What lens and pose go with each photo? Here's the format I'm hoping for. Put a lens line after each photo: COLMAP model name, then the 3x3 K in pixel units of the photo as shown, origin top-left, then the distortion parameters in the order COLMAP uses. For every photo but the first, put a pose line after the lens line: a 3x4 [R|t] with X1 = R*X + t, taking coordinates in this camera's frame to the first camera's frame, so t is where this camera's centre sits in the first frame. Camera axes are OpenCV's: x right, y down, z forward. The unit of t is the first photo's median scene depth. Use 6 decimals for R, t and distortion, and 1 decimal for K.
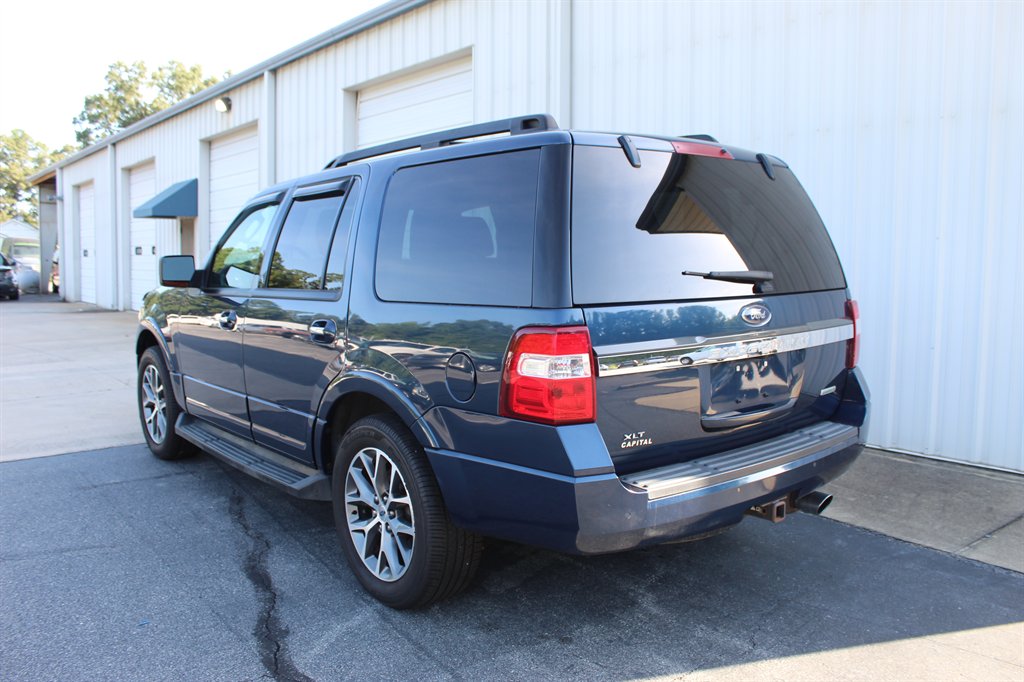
lens RADIAL K [[847.2, 0, 511.4], [0, 847.2, 336.8], [0, 0, 1]] dist [-0.147371, 0.127084]
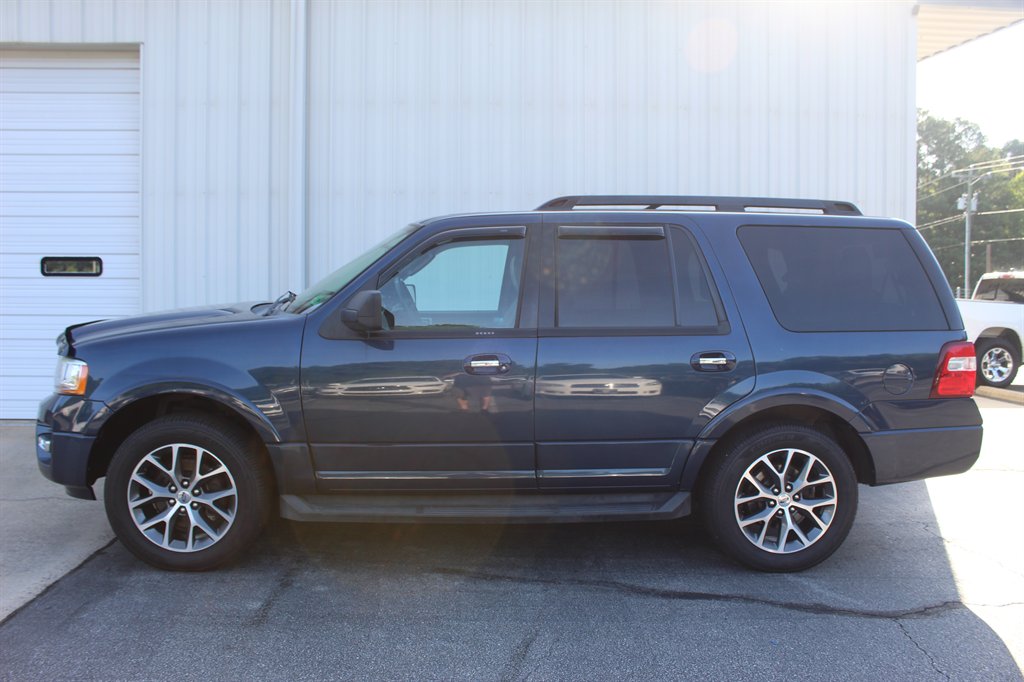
lens RADIAL K [[847.2, 0, 512.8], [0, 847.2, 336.4], [0, 0, 1]] dist [-0.147371, 0.127084]
pose [[0.585747, -0.044331, 0.809281, -0.365754], [0.069314, 0.997585, 0.004478, -0.018146], [-0.807525, 0.053472, 0.587405, 0.152815]]
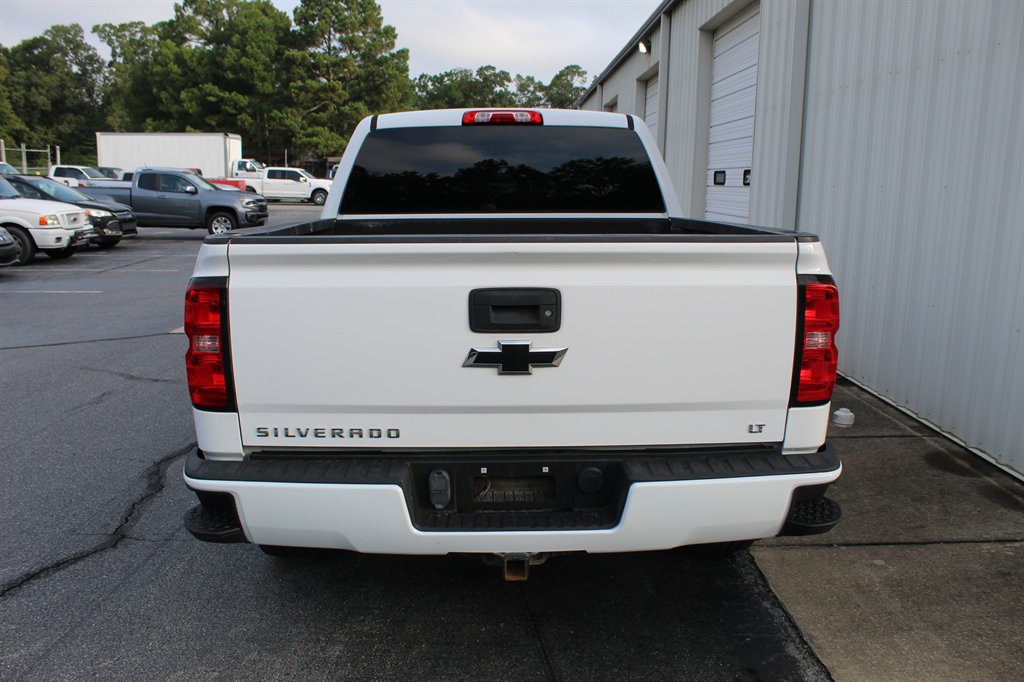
lens RADIAL K [[847.2, 0, 508.8], [0, 847.2, 337.6], [0, 0, 1]] dist [-0.147371, 0.127084]
pose [[0.777281, 0.126660, -0.616273, 0.262384], [-0.075046, 0.991198, 0.109065, -0.012362], [0.624662, -0.038525, 0.779944, 0.039342]]
